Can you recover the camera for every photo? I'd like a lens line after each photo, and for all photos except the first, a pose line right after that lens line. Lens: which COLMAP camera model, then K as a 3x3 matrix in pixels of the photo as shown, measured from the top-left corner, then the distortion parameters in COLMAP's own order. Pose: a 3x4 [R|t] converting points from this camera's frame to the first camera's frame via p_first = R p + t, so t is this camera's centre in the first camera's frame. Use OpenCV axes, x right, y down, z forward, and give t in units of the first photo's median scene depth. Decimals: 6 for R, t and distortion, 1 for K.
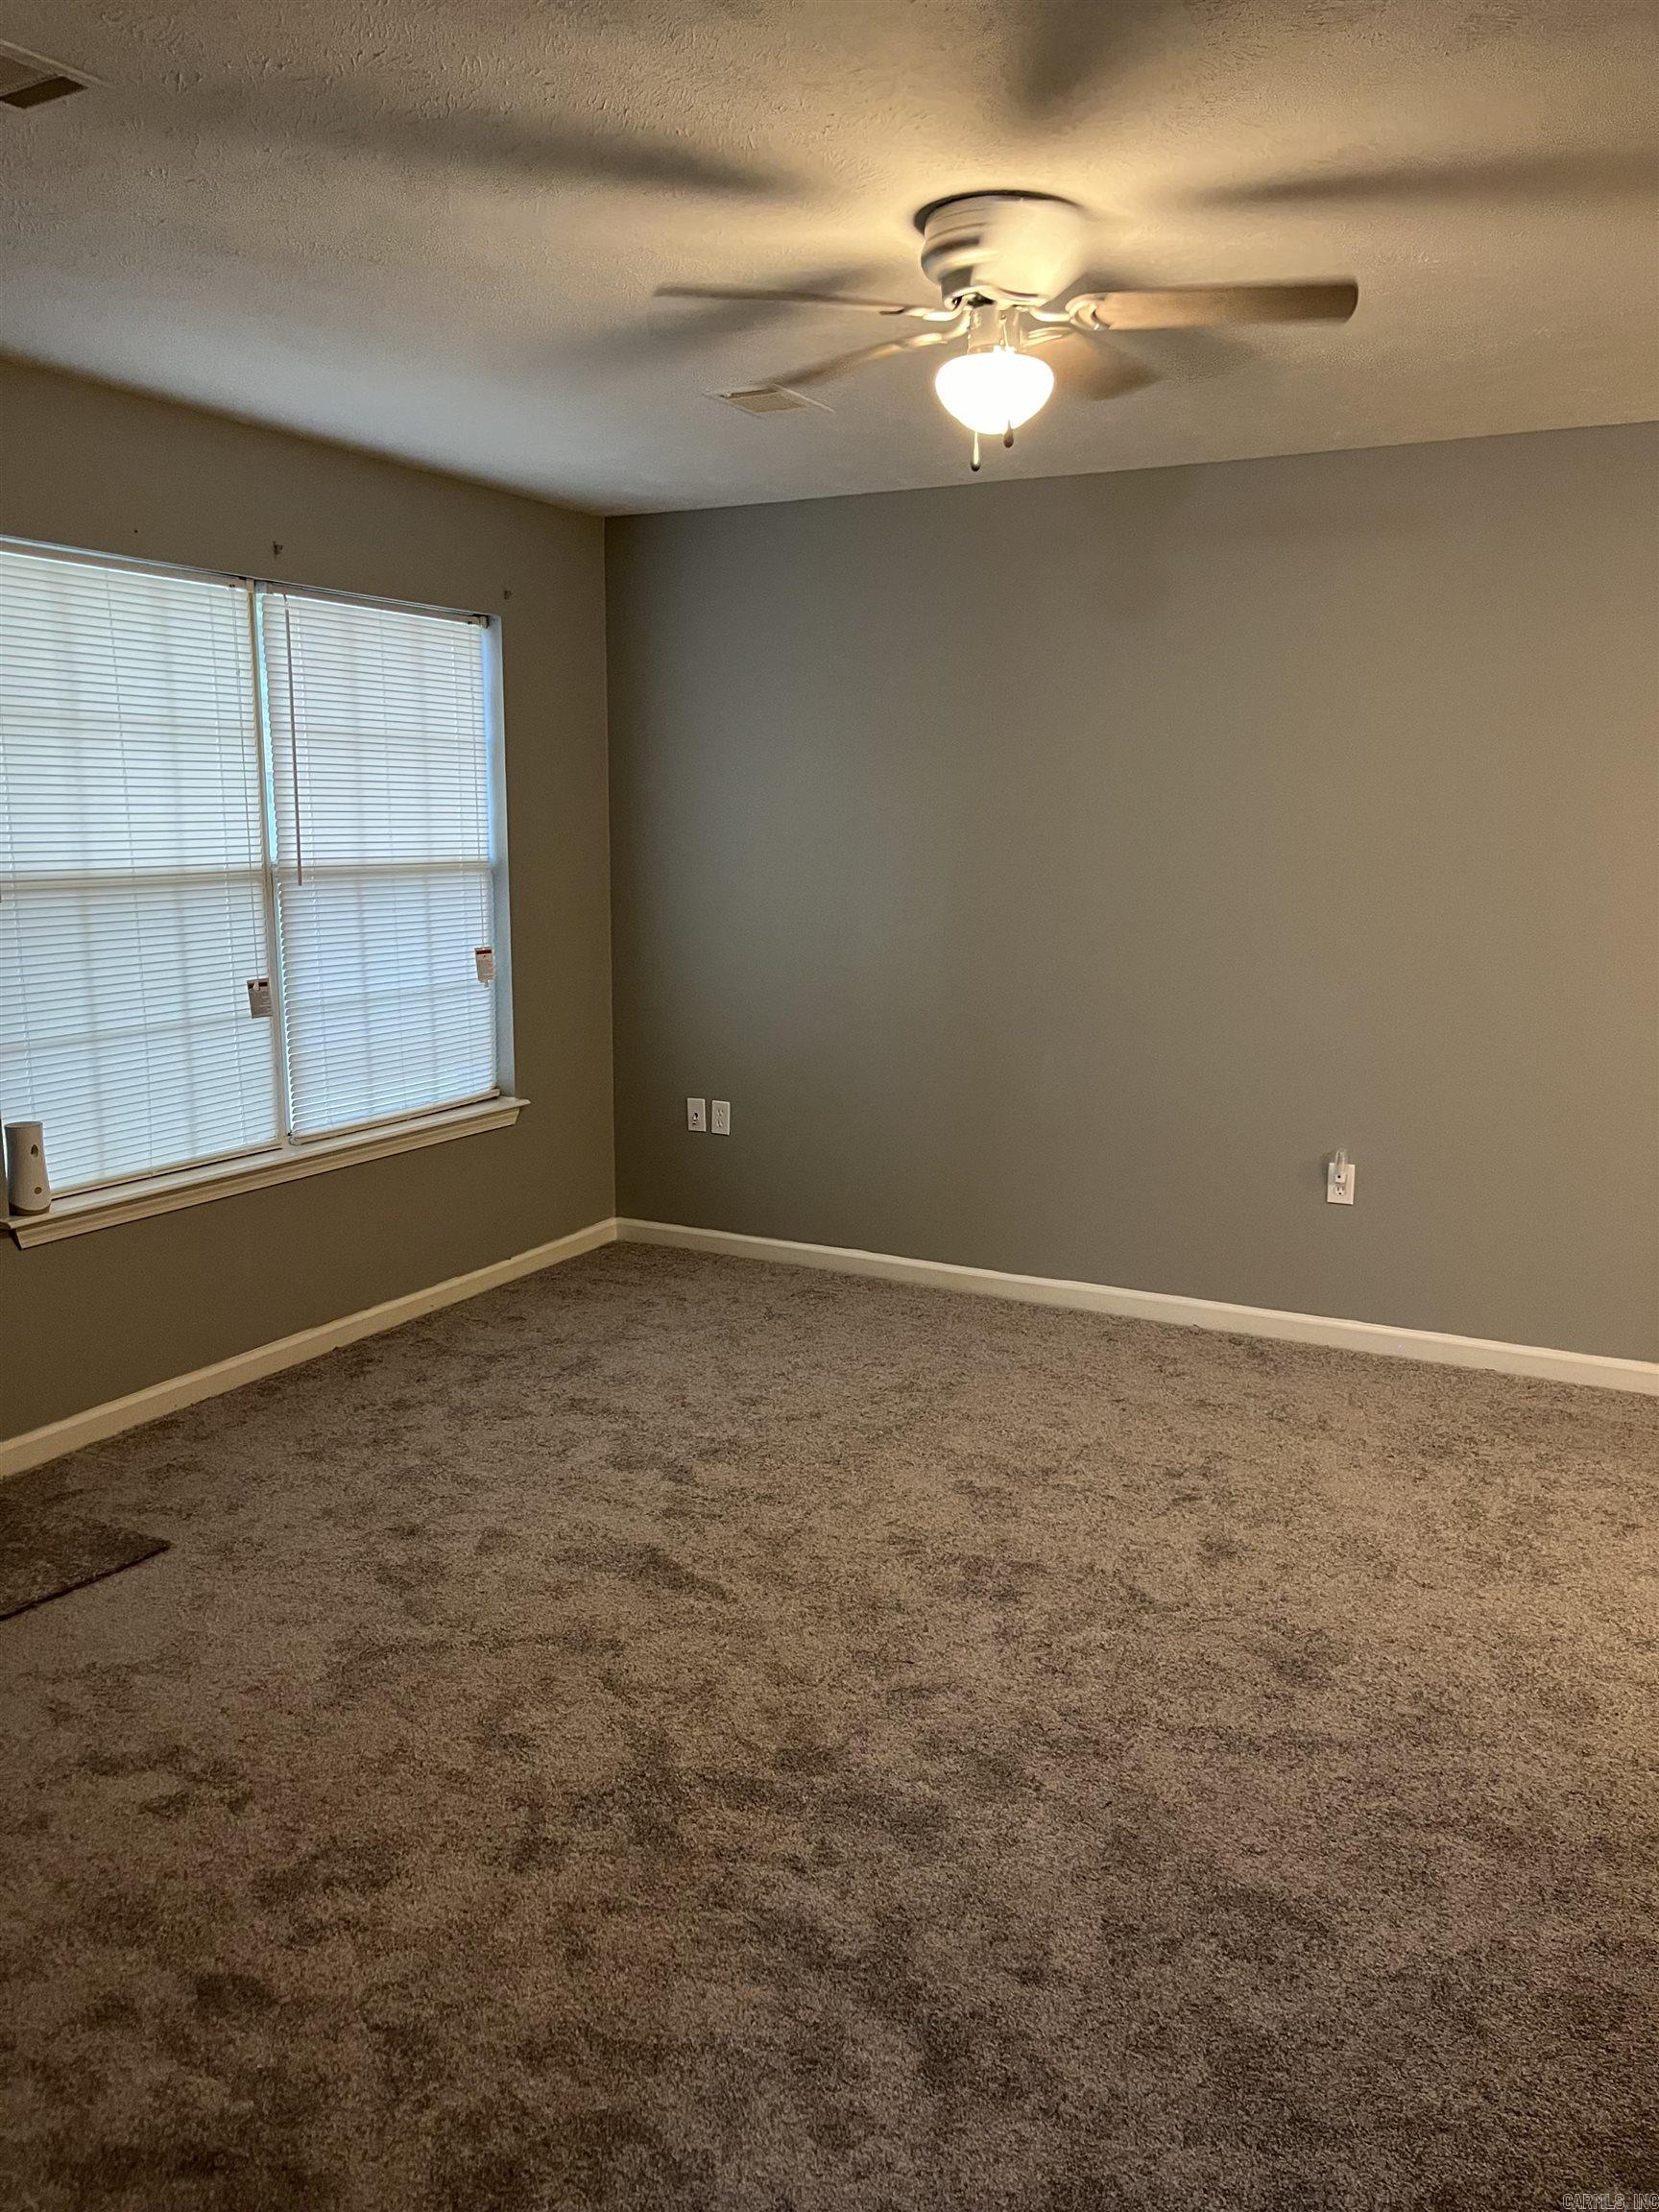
lens RADIAL K [[1599.0, 0, 829.5], [0, 1599.0, 1106.0], [0, 0, 1]] dist [0.041126, -0.106128]
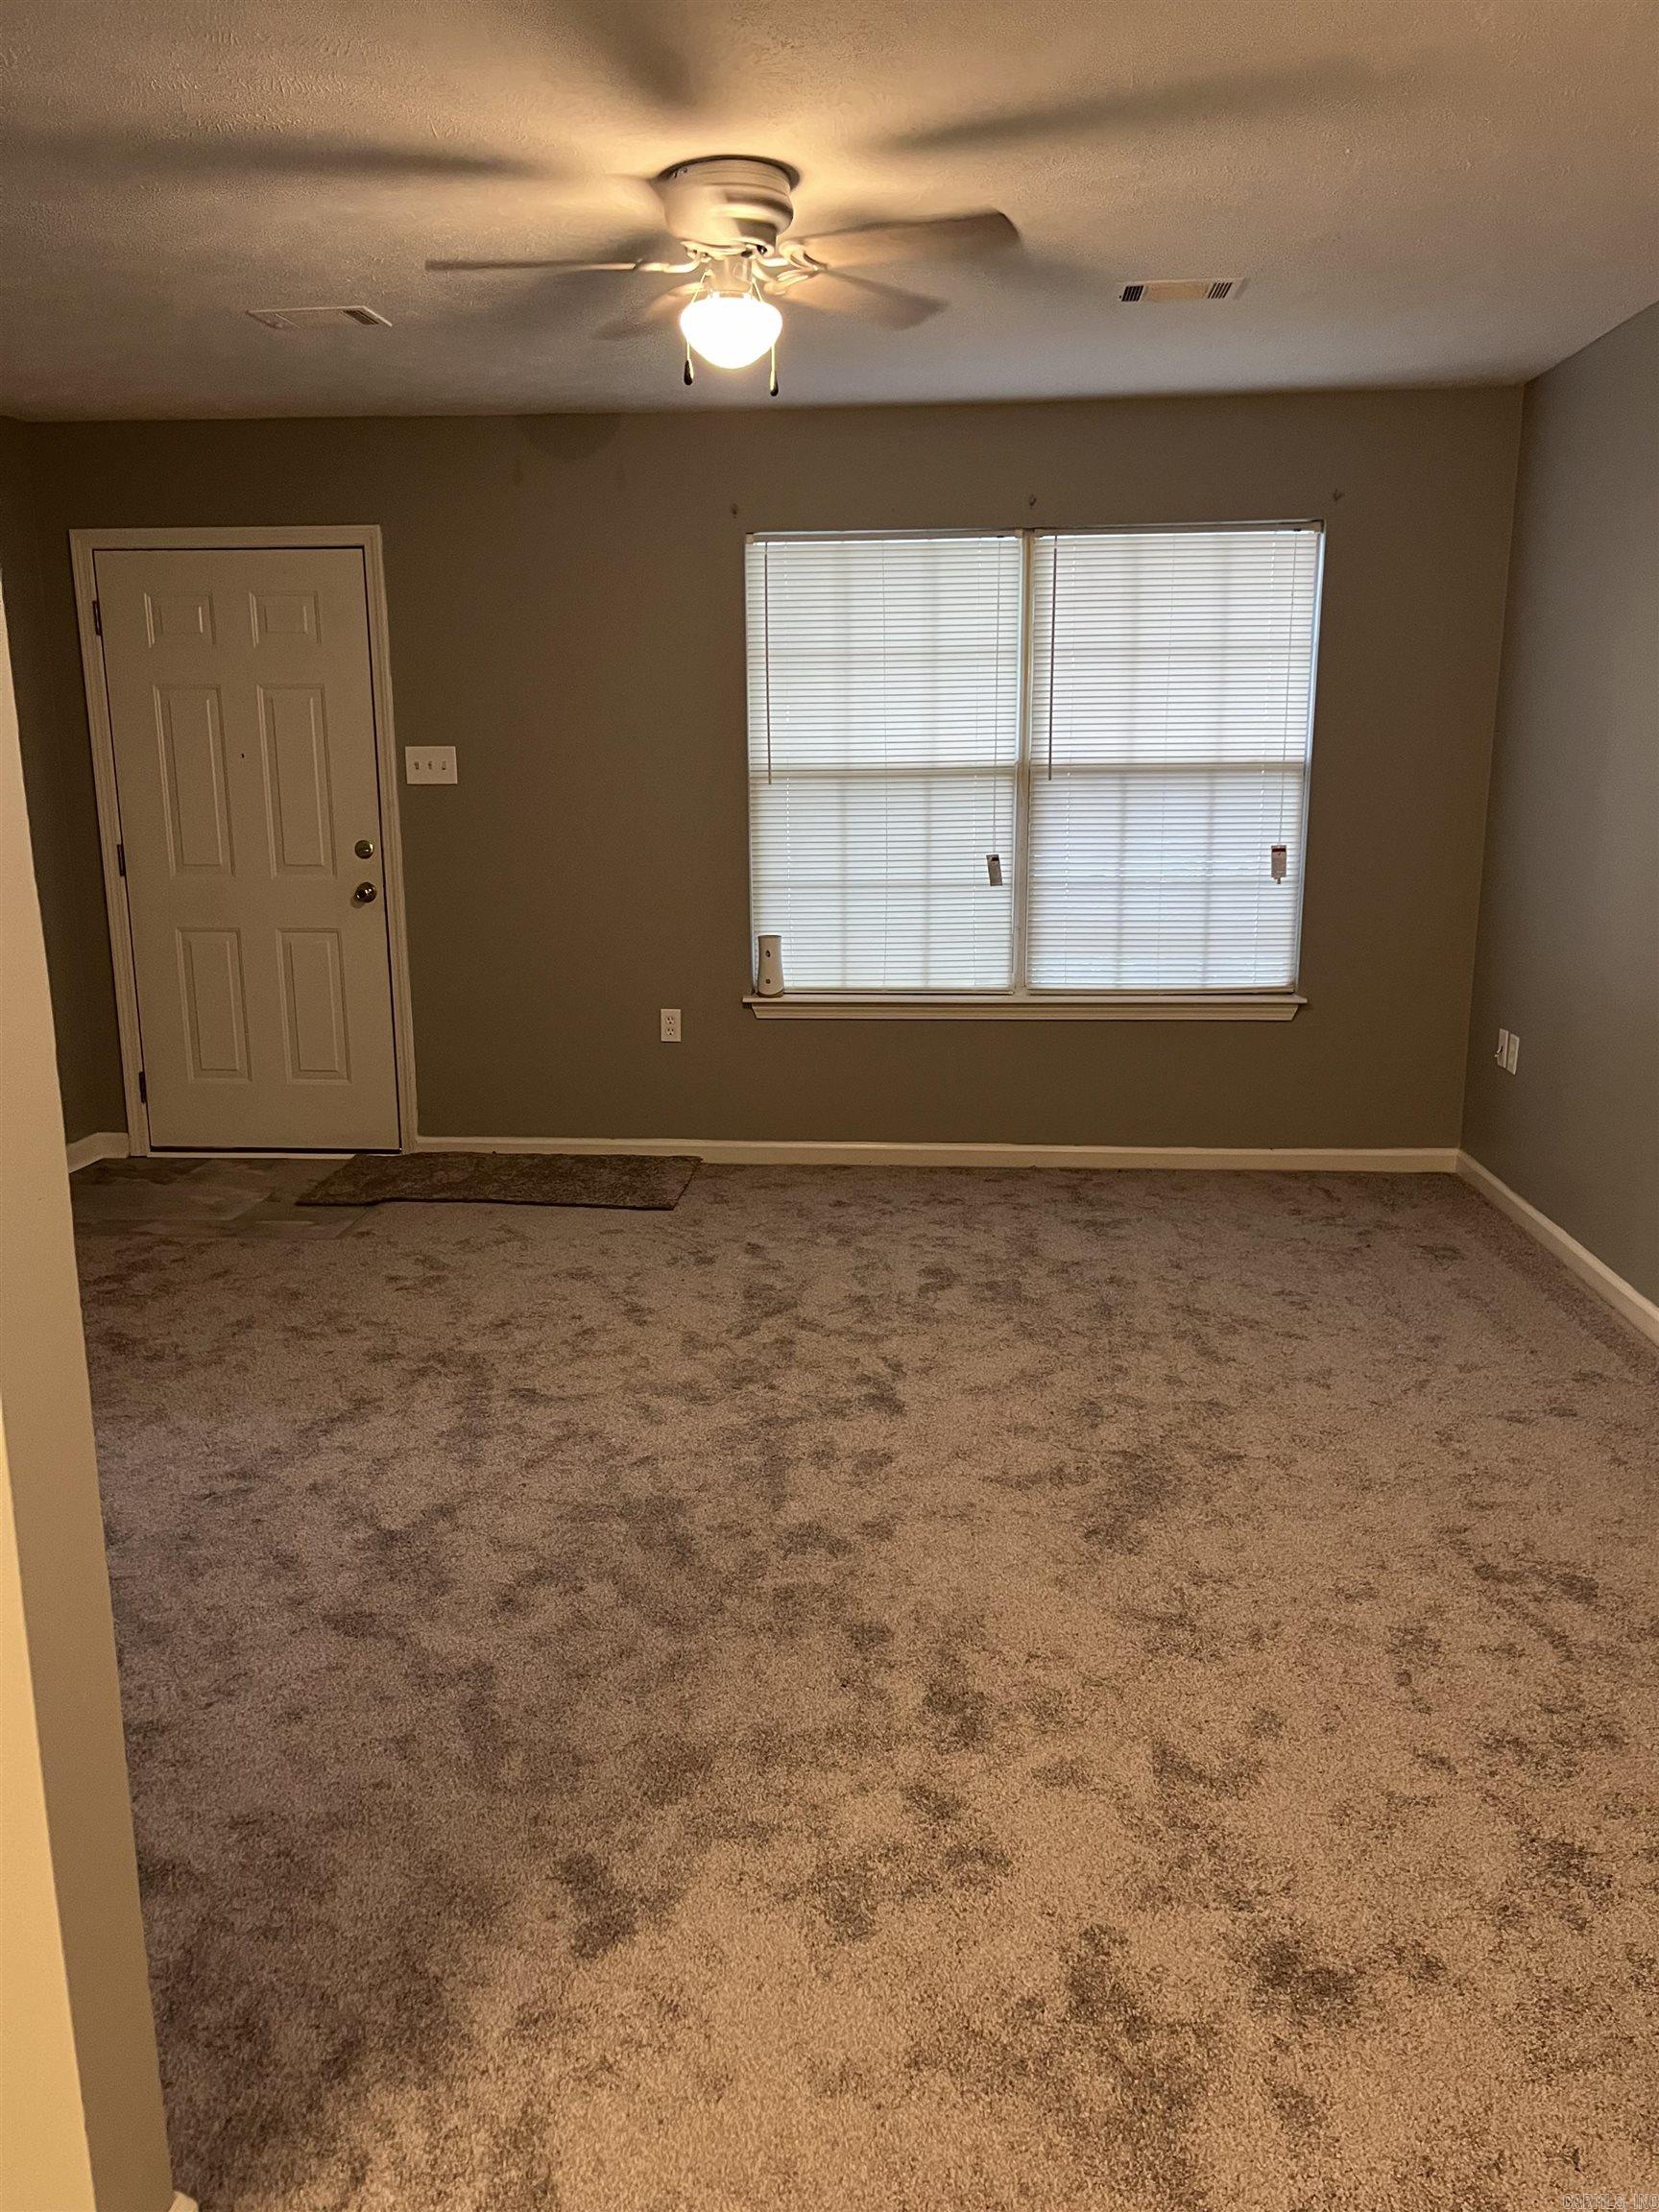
lens RADIAL K [[1599.0, 0, 829.5], [0, 1599.0, 1106.0], [0, 0, 1]] dist [0.041126, -0.106128]
pose [[0.414898, 0.185349, -0.890789, 0.725275], [-0.149161, 0.979642, 0.134363, -0.034716], [0.897558, 0.077124, 0.434098, 0.348522]]
